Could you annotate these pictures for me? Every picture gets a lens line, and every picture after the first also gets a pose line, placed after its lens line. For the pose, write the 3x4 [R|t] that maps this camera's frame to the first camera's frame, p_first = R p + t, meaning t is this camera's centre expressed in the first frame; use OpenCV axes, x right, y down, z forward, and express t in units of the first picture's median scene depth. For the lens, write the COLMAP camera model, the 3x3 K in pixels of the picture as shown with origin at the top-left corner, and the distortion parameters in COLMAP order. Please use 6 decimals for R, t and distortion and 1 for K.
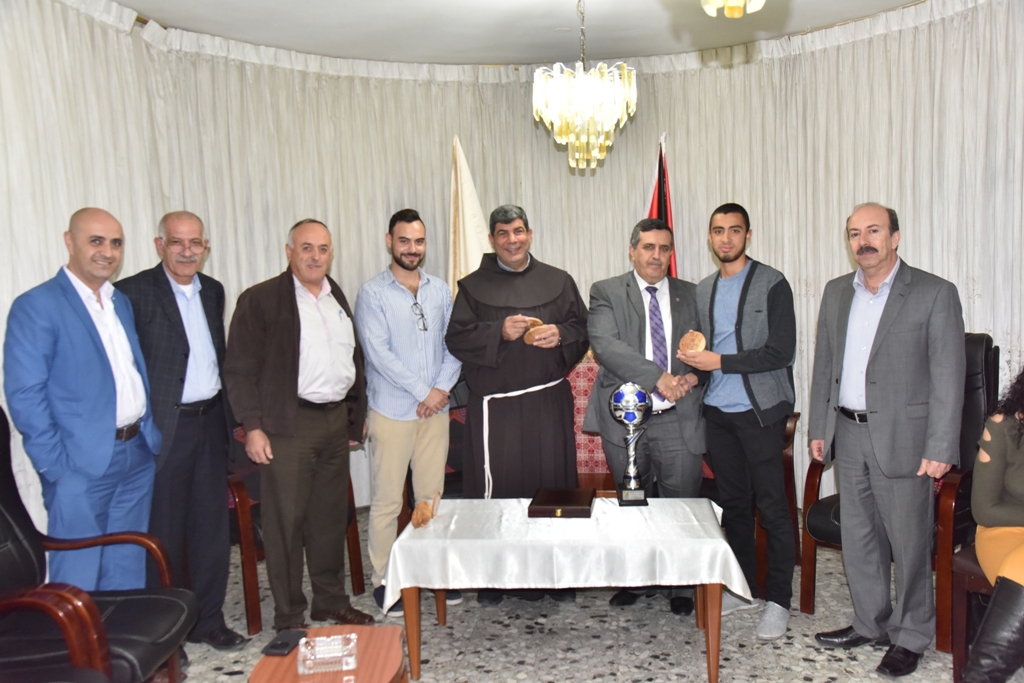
lens RADIAL K [[945.6, 0, 528.0], [0, 945.6, 345.5], [0, 0, 1]] dist [0.027182, 0.000000]
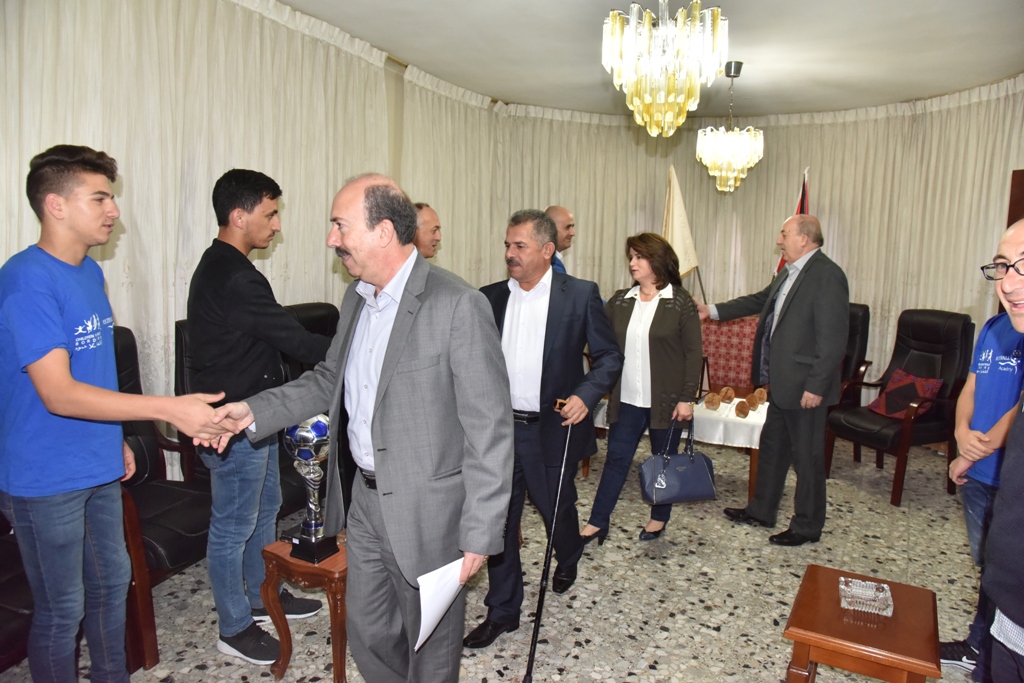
lens RADIAL K [[706.8, 0, 511.6], [0, 706.8, 340.1], [0, 0, 1]] dist [-0.106964, 0.057589]
pose [[0.911710, 0.106944, -0.396672, 0.207842], [-0.085344, 0.993763, 0.071768, 0.010063], [0.401873, -0.031578, 0.915151, -0.221201]]
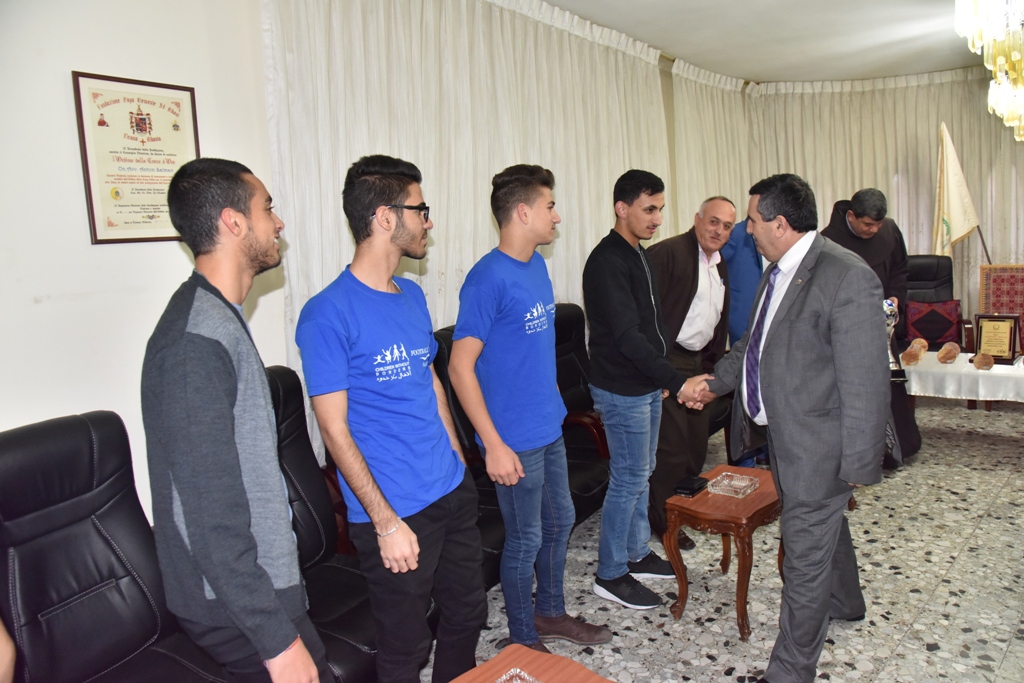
lens RADIAL K [[706.8, 0, 507.7], [0, 706.8, 340.8], [0, 0, 1]] dist [-0.106964, 0.057589]
pose [[0.773332, 0.054748, -0.631634, 0.107664], [0.004553, 0.995759, 0.091884, 0.028345], [0.633986, -0.073933, 0.769803, -0.364478]]
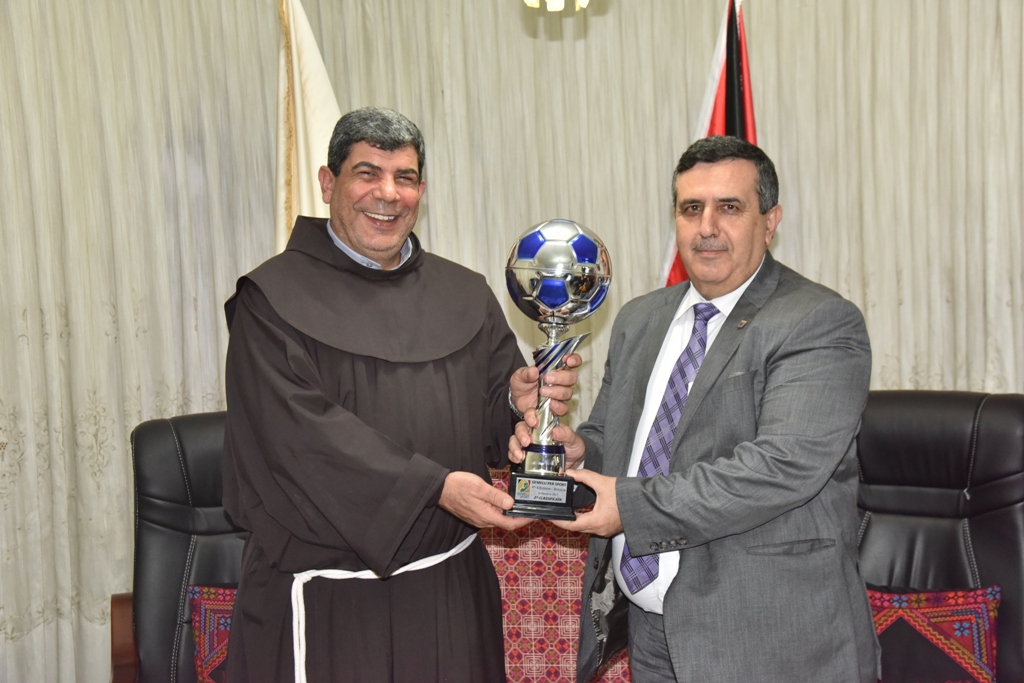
lens RADIAL K [[1358.0, 0, 517.0], [0, 1358.0, 334.6], [0, 0, 1]] dist [0.167609, 0.000000]
pose [[0.999917, -0.012842, -0.000655, 0.043854], [0.012822, 0.999619, -0.024457, -0.033316], [0.000969, 0.024446, 0.999701, 0.391848]]
